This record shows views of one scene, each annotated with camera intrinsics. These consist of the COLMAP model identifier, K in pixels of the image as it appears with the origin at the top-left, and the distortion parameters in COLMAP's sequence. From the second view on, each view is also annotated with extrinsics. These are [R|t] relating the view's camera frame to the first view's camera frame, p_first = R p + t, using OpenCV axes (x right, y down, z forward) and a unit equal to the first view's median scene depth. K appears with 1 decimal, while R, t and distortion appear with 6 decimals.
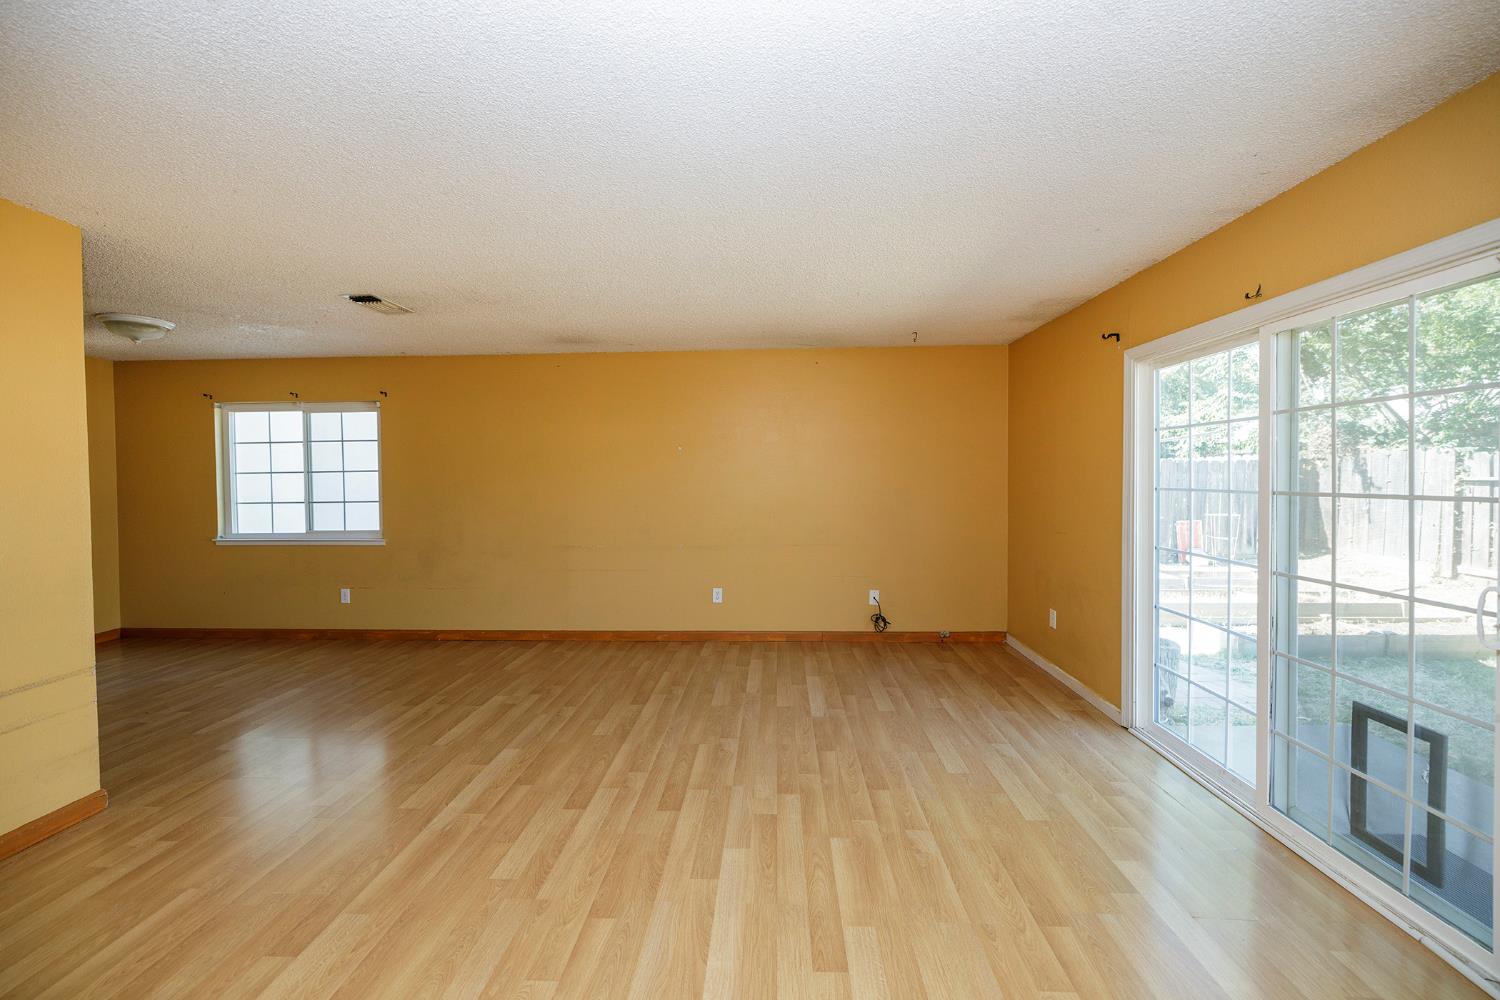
lens RADIAL K [[631.7, 0, 744.9], [0, 631.7, 490.9], [0, 0, 1]] dist [-0.001911, -0.000428]
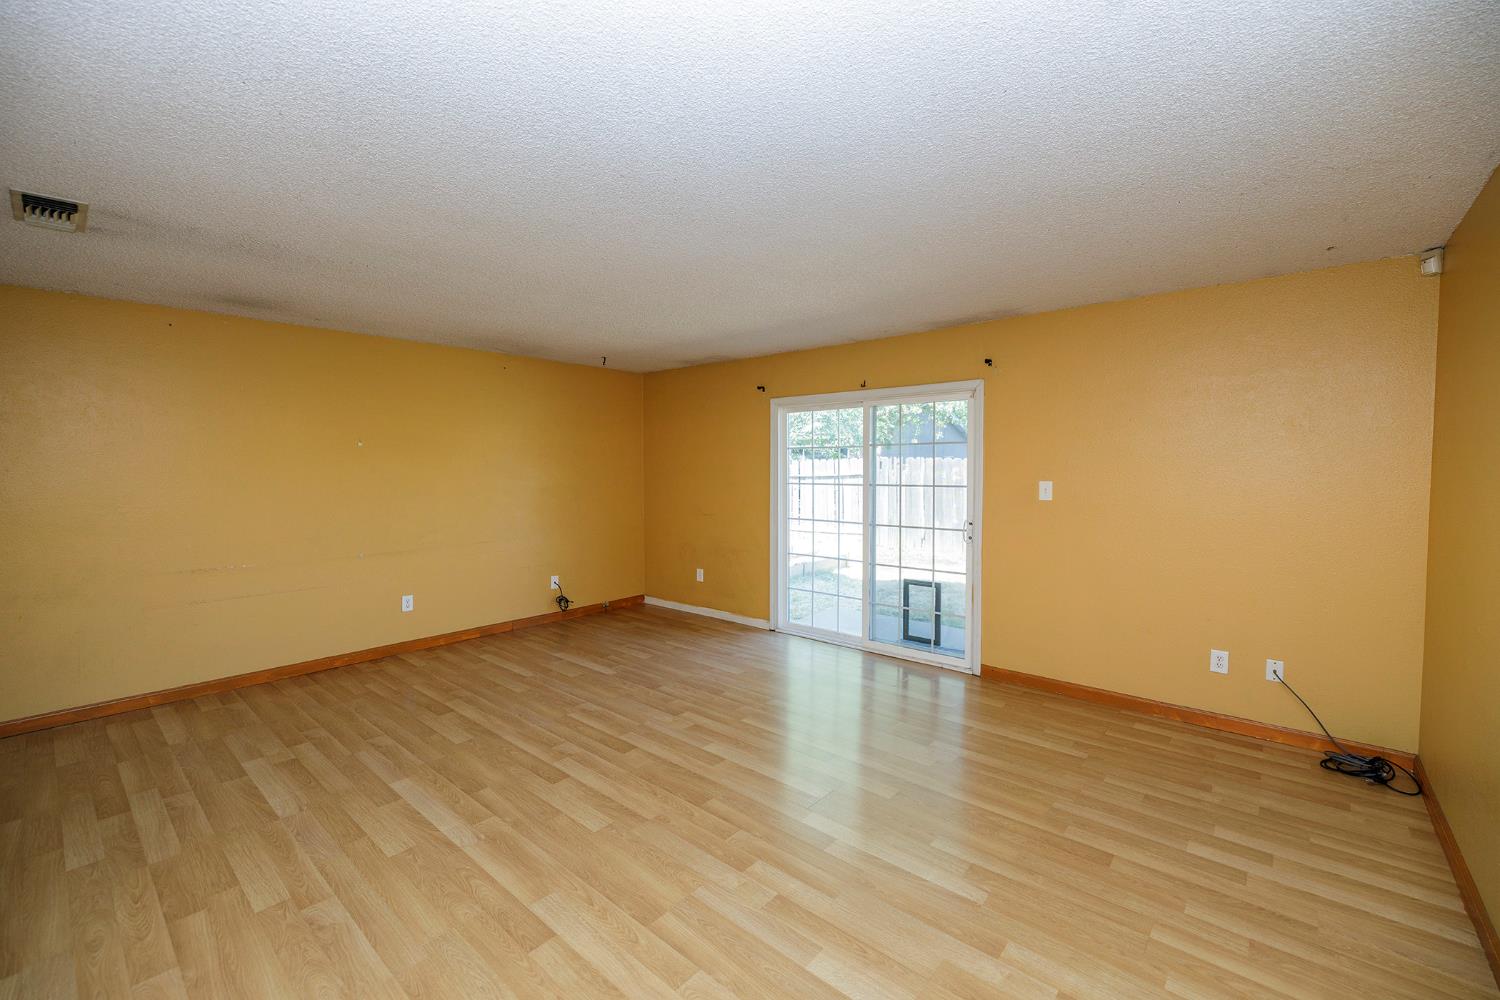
lens RADIAL K [[628.1, 0, 748.0], [0, 628.1, 493.9], [0, 0, 1]] dist [0.002996, 0.000082]
pose [[0.616990, -0.025319, 0.786563, -0.719654], [0.014527, 0.999678, 0.020784, -0.012647], [-0.786837, -0.001397, 0.617160, 0.048773]]
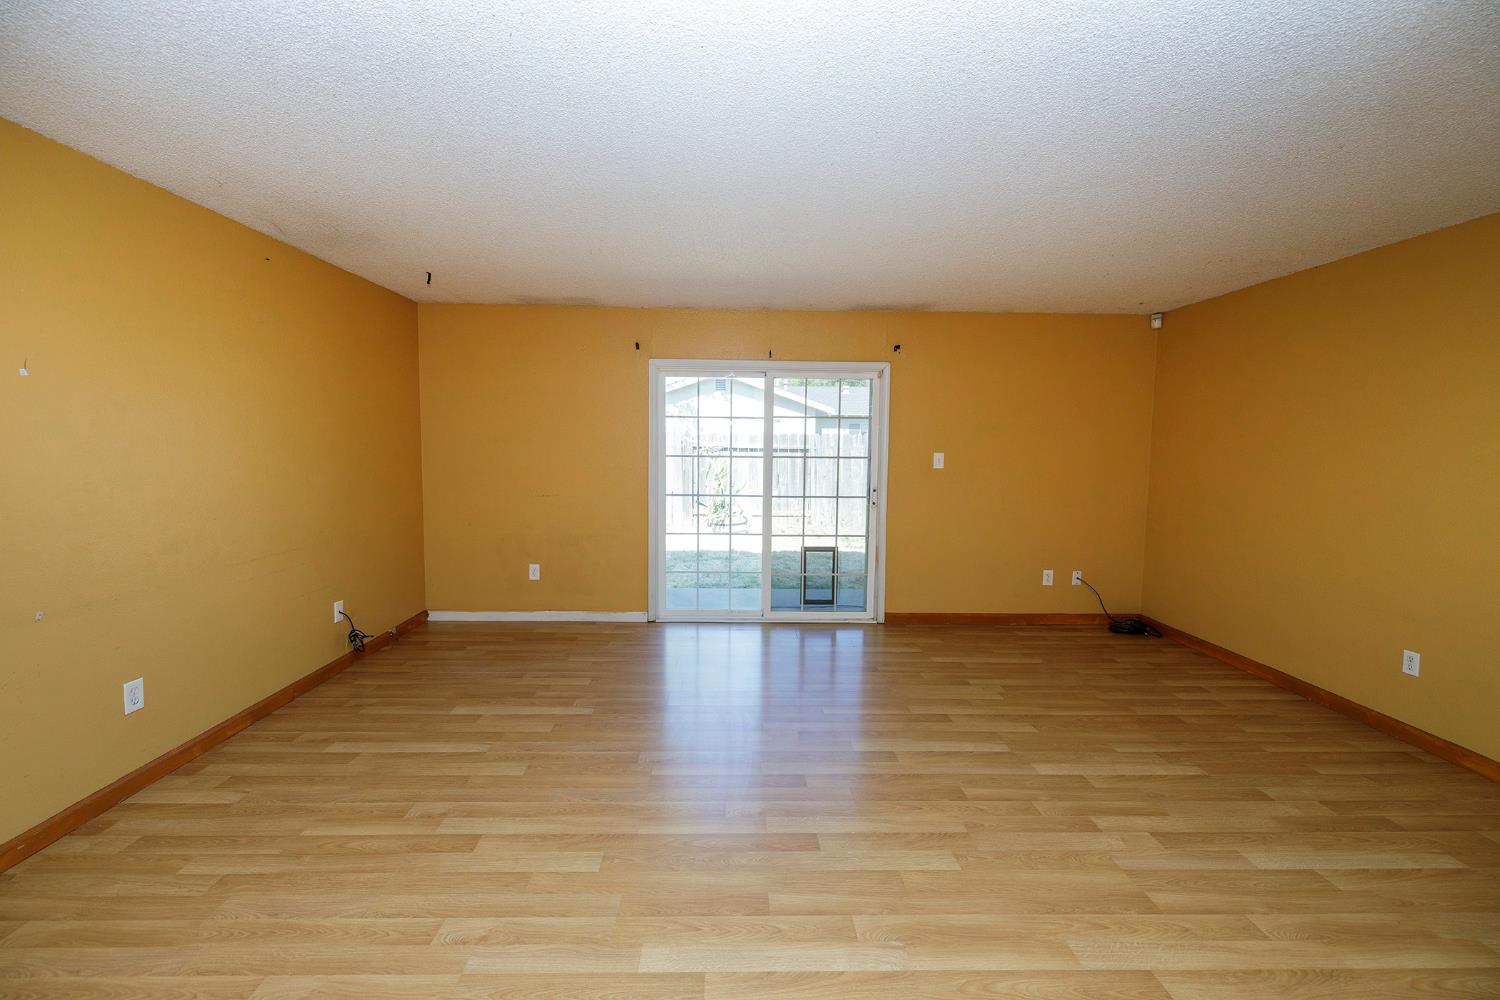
lens RADIAL K [[619.3, 0, 747.9], [0, 619.3, 492.7], [0, 0, 1]] dist [-0.000583, 0.000079]
pose [[-0.074330, -0.074229, 0.994467, -0.828298], [0.013026, 0.997069, 0.075396, -0.025761], [-0.997149, 0.018558, -0.073145, 0.893862]]
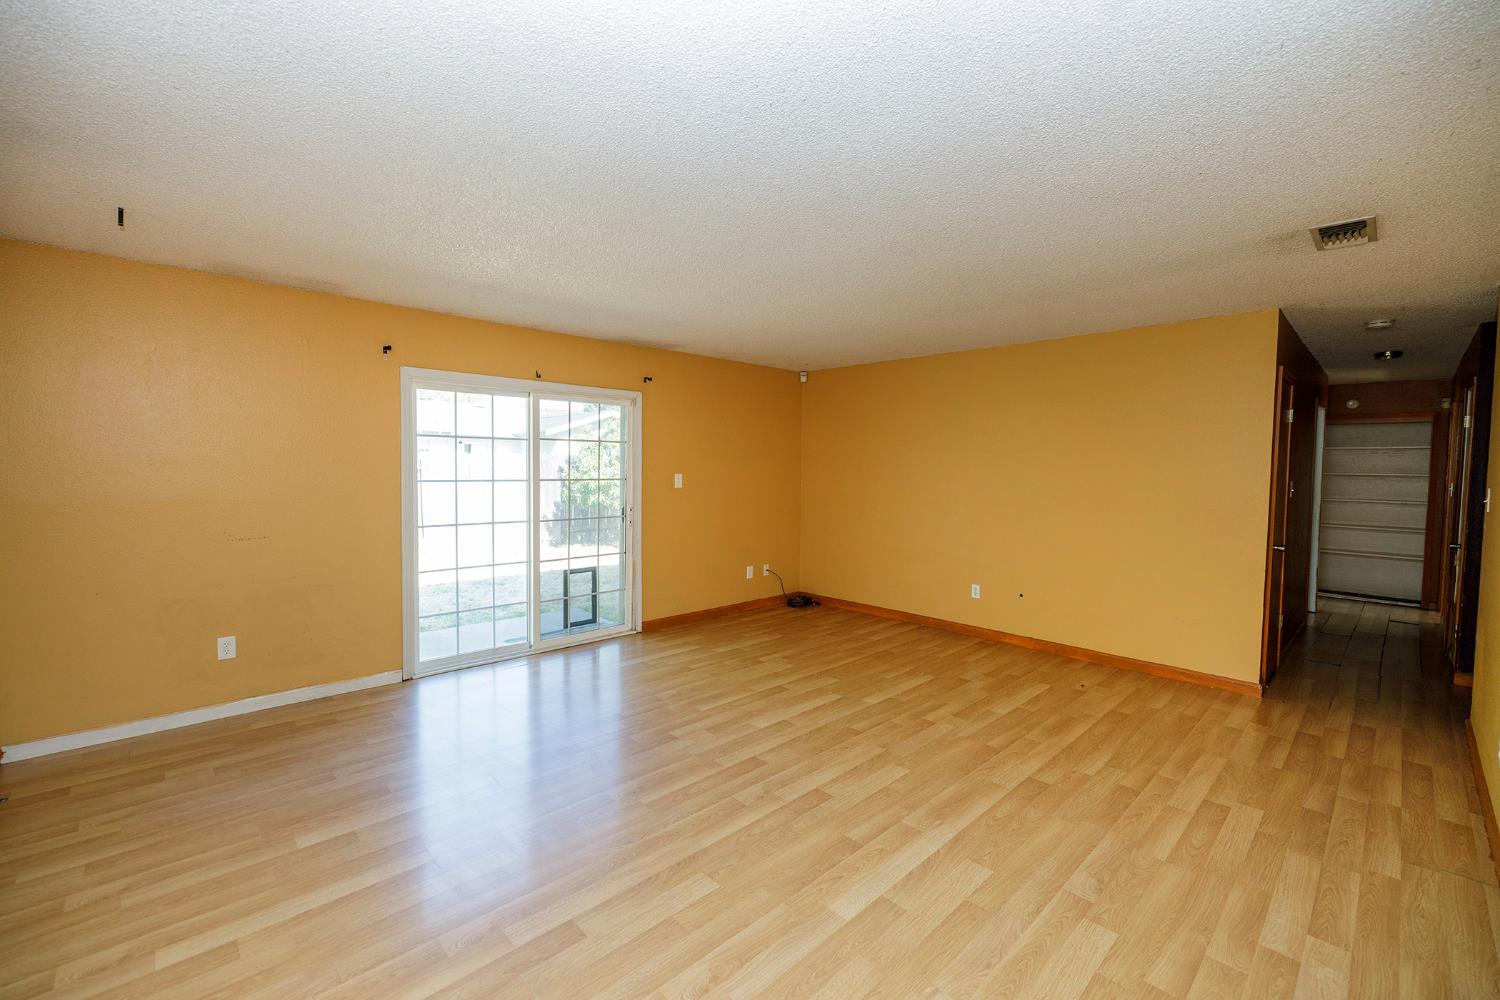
lens RADIAL K [[617.1, 0, 733.3], [0, 617.1, 497.4], [0, 0, 1]] dist [-0.001515, 0.000124]
pose [[-0.715454, -0.037090, 0.697674, -0.673031], [0.009723, 0.997965, 0.063024, -0.043893], [-0.698592, 0.051874, -0.713637, 1.416787]]
